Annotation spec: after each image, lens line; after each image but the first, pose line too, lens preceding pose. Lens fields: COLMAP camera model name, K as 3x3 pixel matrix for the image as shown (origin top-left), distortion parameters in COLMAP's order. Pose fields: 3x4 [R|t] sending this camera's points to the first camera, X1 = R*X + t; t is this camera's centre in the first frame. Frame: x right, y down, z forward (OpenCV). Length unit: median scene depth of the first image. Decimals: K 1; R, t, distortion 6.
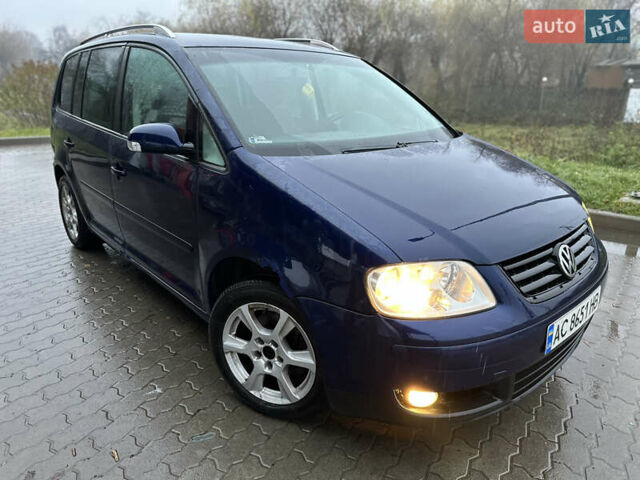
lens RADIAL K [[480.2, 0, 320.0], [0, 480.2, 240.0], [0, 0, 1]] dist [0.001631, -0.007442]
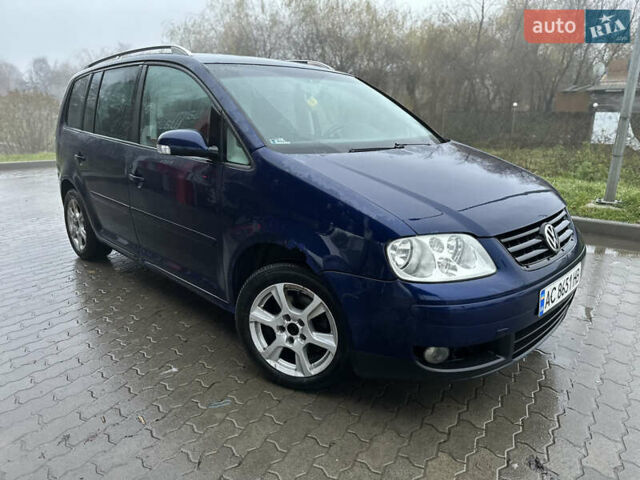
lens RADIAL K [[494.7, 0, 320.0], [0, 494.7, 240.0], [0, 0, 1]] dist [0.026218, -0.074909]
pose [[0.998137, -0.021221, 0.057204, -0.085767], [0.025354, 0.997044, -0.072529, 0.091564], [-0.055496, 0.073844, 0.995724, -0.121863]]
